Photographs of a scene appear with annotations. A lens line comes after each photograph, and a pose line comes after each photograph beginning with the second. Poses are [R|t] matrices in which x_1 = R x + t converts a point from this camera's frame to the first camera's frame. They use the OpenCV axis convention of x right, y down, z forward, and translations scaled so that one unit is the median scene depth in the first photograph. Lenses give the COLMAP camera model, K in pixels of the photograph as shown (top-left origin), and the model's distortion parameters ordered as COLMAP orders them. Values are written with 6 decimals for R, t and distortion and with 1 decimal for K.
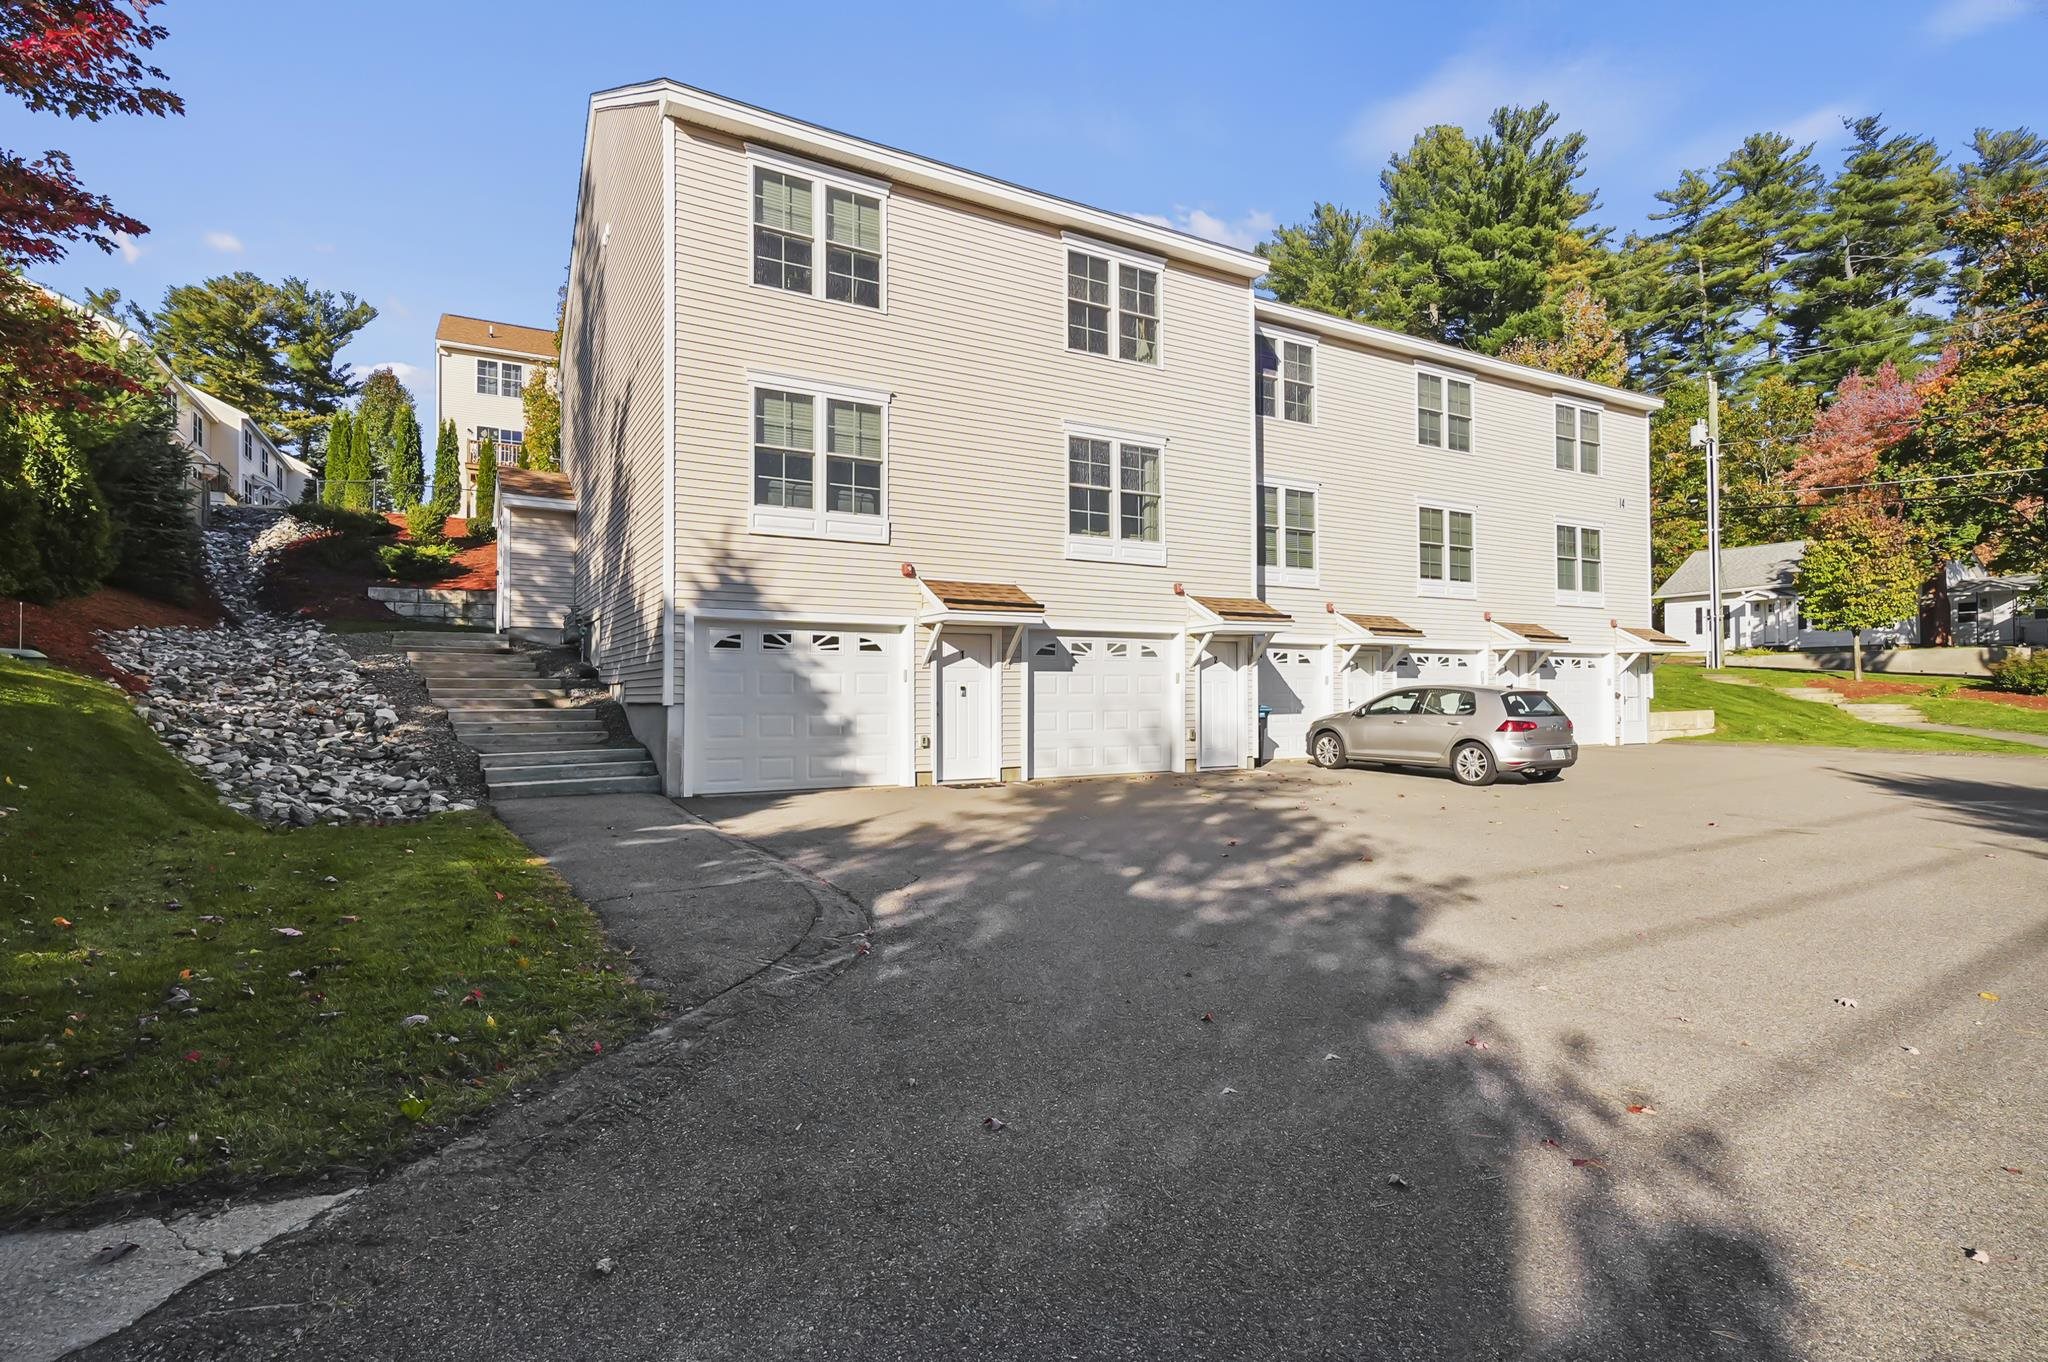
lens RADIAL K [[1006.8, 0, 1037.3], [0, 1006.8, 688.4], [0, 0, 1]] dist [0.012380, 0.008438]
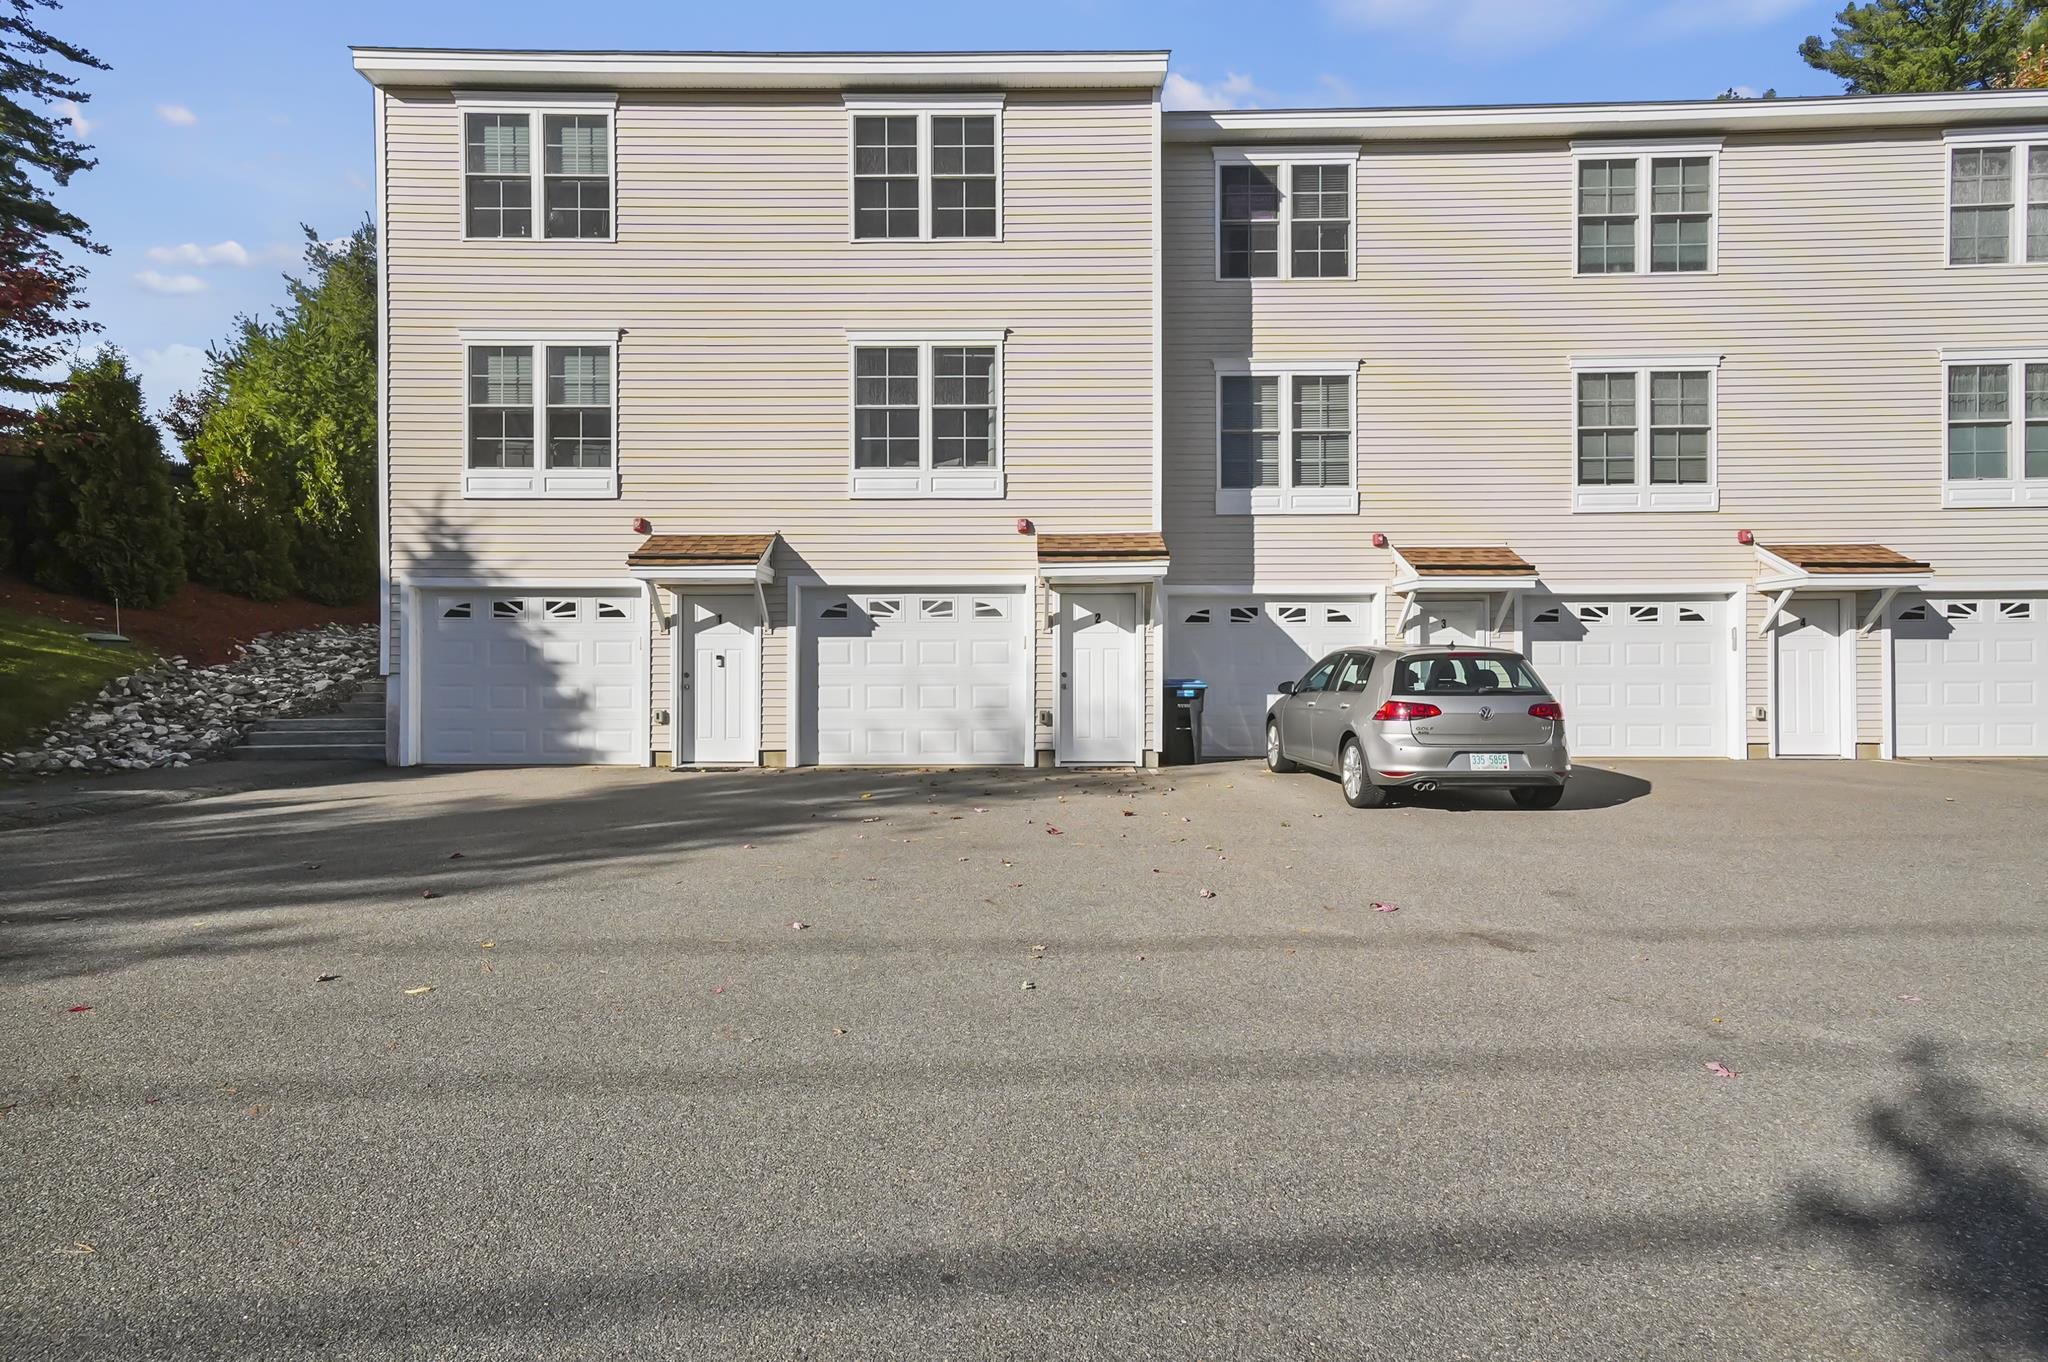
lens RADIAL K [[939.0, 0, 1019.8], [0, 939.0, 664.3], [0, 0, 1]] dist [0.028940, 0.000653]
pose [[0.856593, -0.001292, -0.515991, 0.532325], [0.003317, 0.999990, 0.003003, 0.003702], [0.515982, -0.004284, 0.856589, 0.410754]]
